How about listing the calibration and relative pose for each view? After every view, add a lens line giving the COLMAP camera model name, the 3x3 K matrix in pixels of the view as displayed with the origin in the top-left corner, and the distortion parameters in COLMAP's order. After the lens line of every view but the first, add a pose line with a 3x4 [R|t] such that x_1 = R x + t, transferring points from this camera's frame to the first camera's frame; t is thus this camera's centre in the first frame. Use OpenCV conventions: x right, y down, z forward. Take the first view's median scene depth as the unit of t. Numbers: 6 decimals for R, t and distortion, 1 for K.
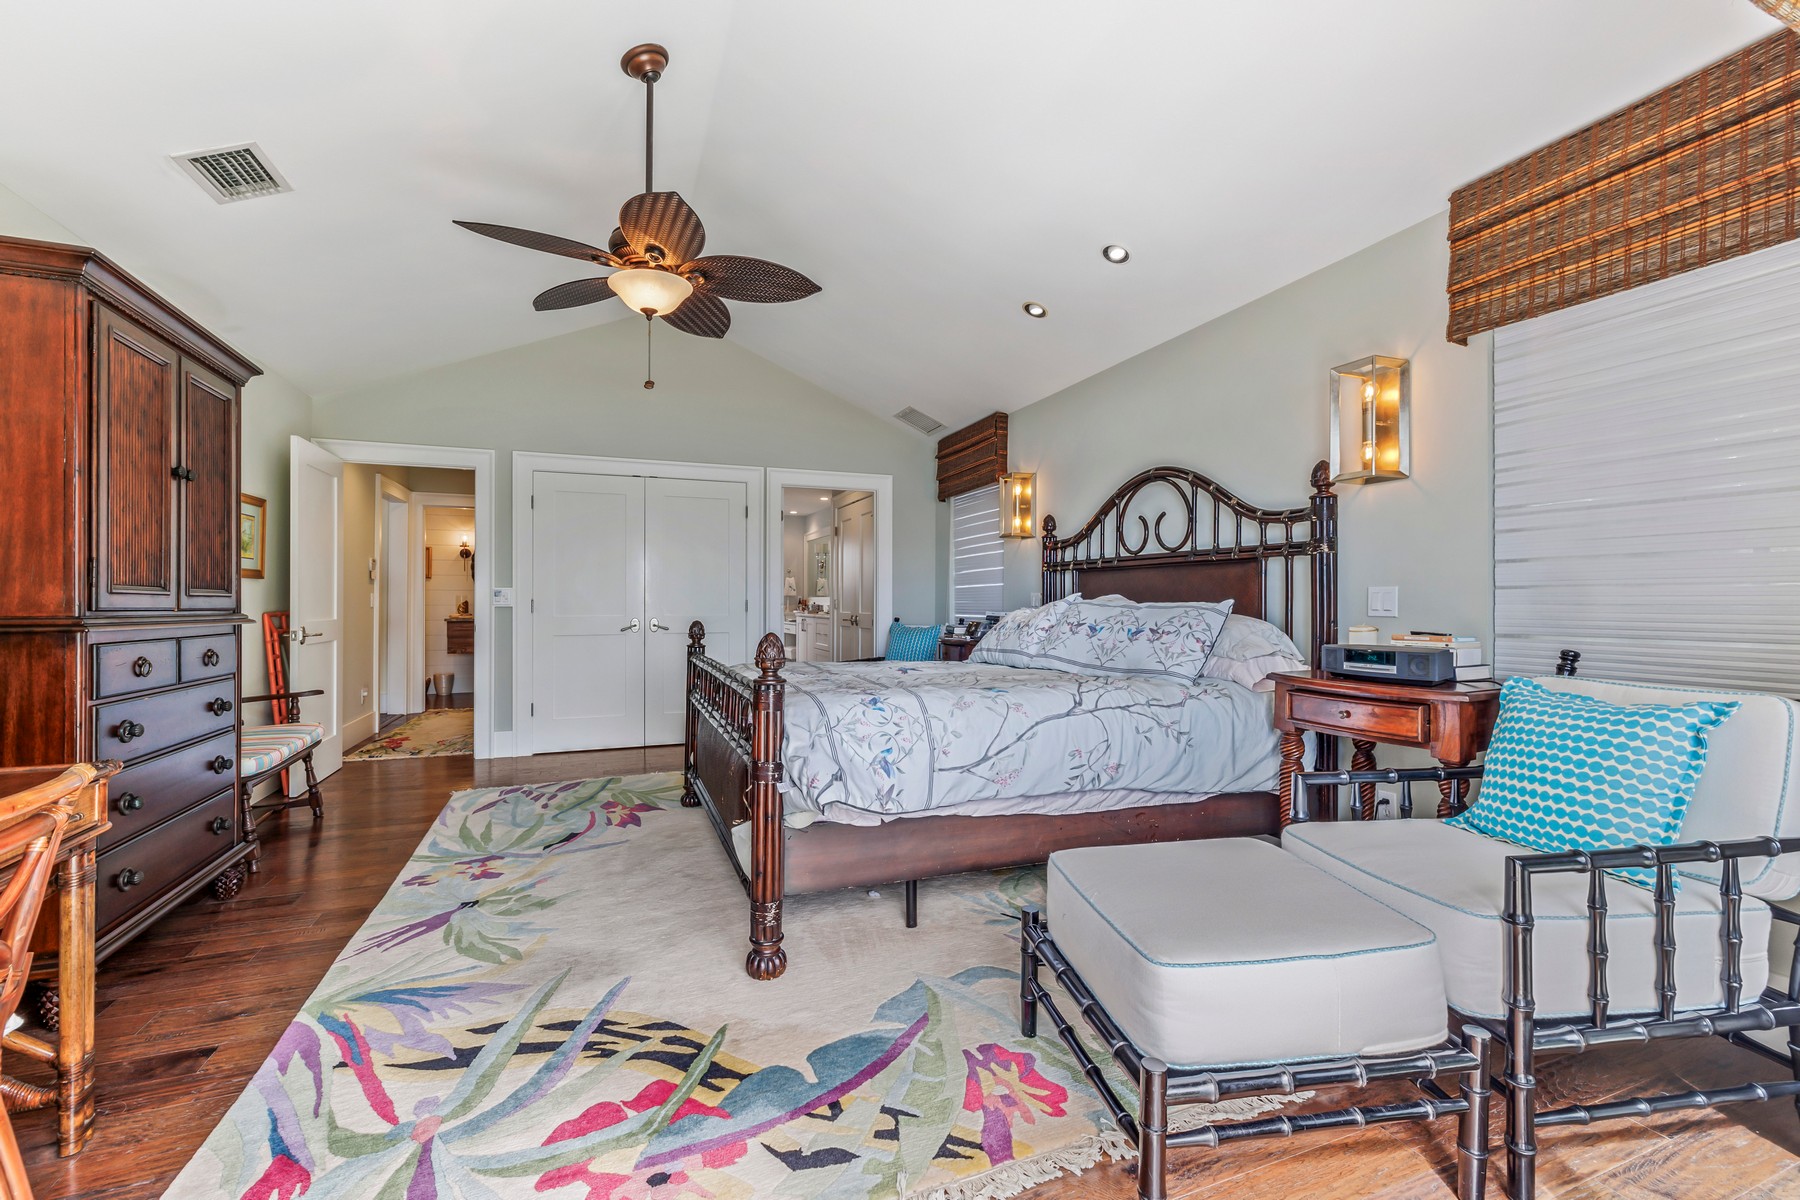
lens RADIAL K [[748.0, 0, 900.0], [0, 748.0, 600.0], [0, 0, 1]] dist [0.001699, 0.000330]
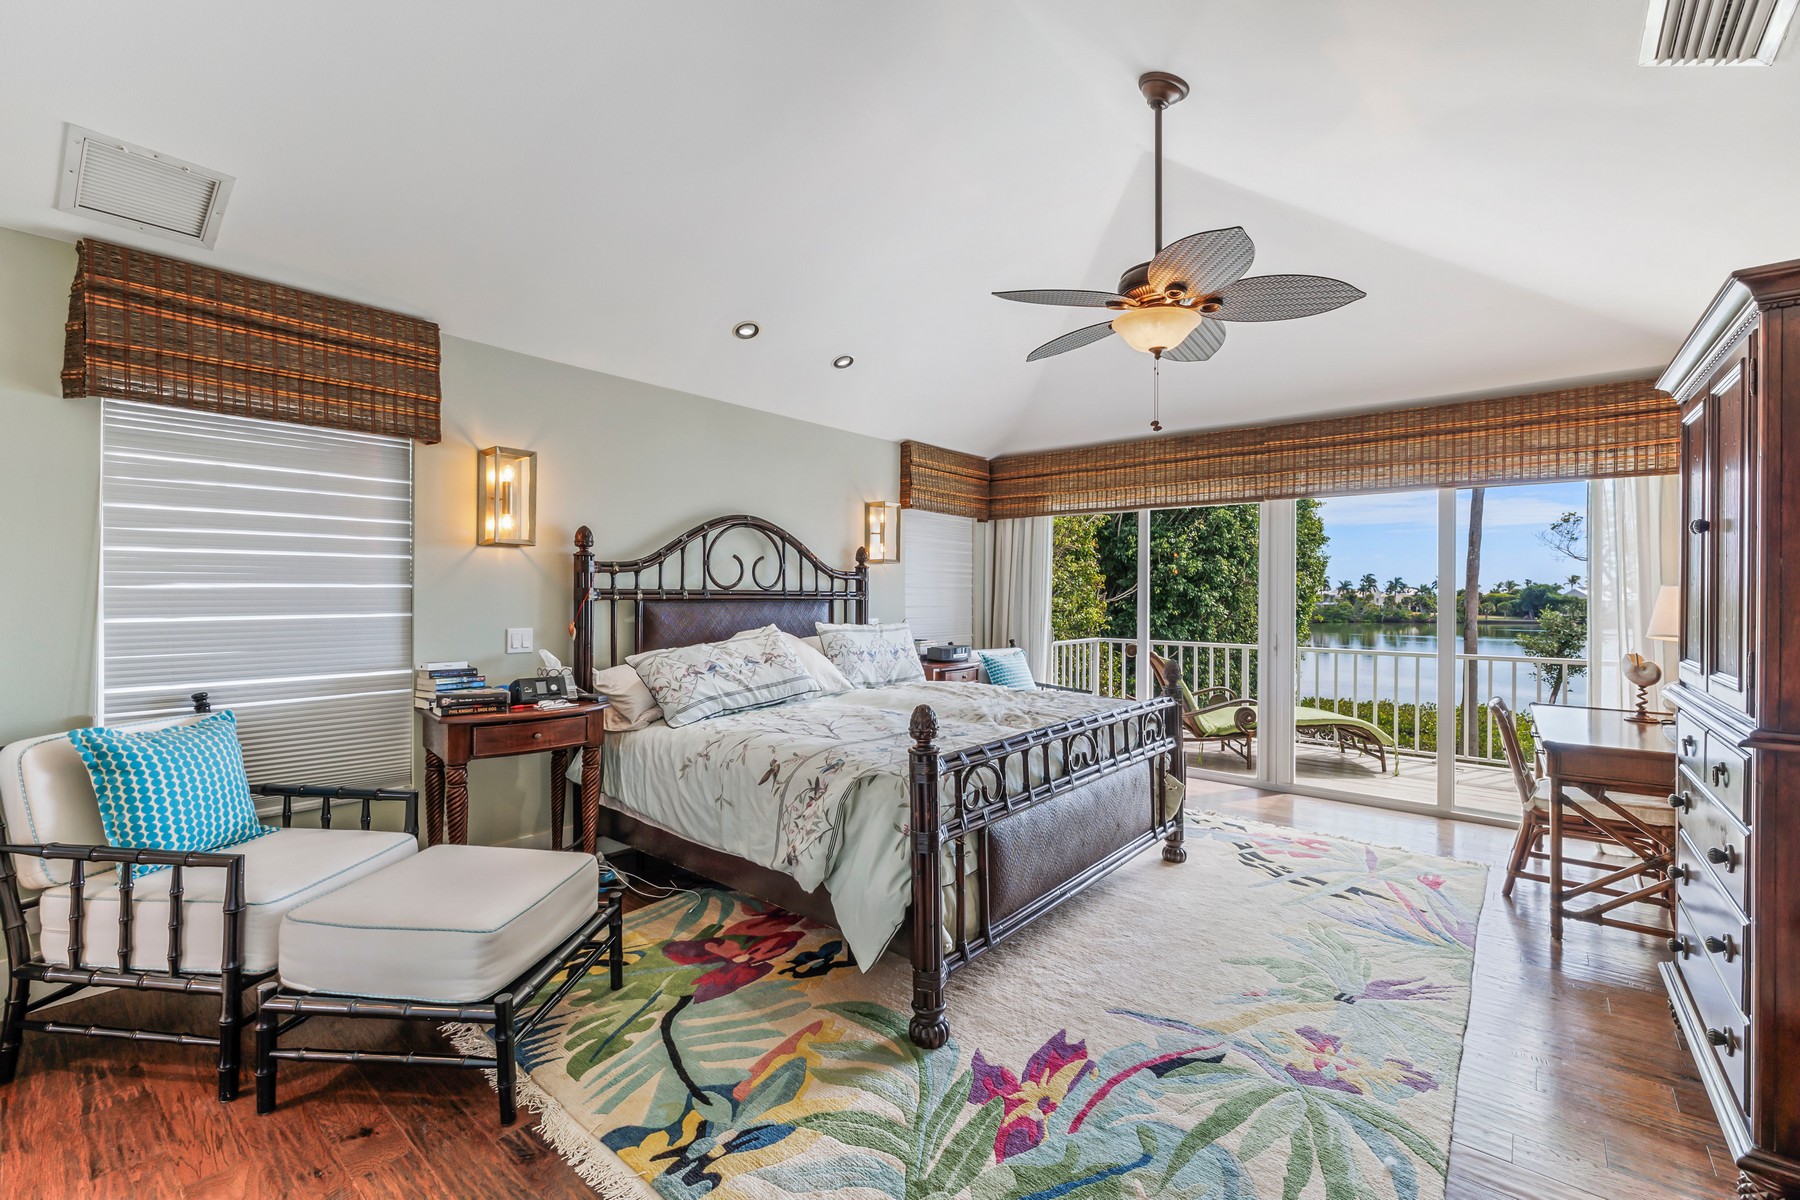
lens RADIAL K [[748.0, 0, 900.0], [0, 748.0, 600.0], [0, 0, 1]] dist [0.001699, 0.000330]
pose [[-0.467874, -0.003982, 0.883786, -0.881577], [-0.005140, 0.999985, 0.001785, -0.056403], [-0.883780, -0.003707, -0.467887, 1.493336]]
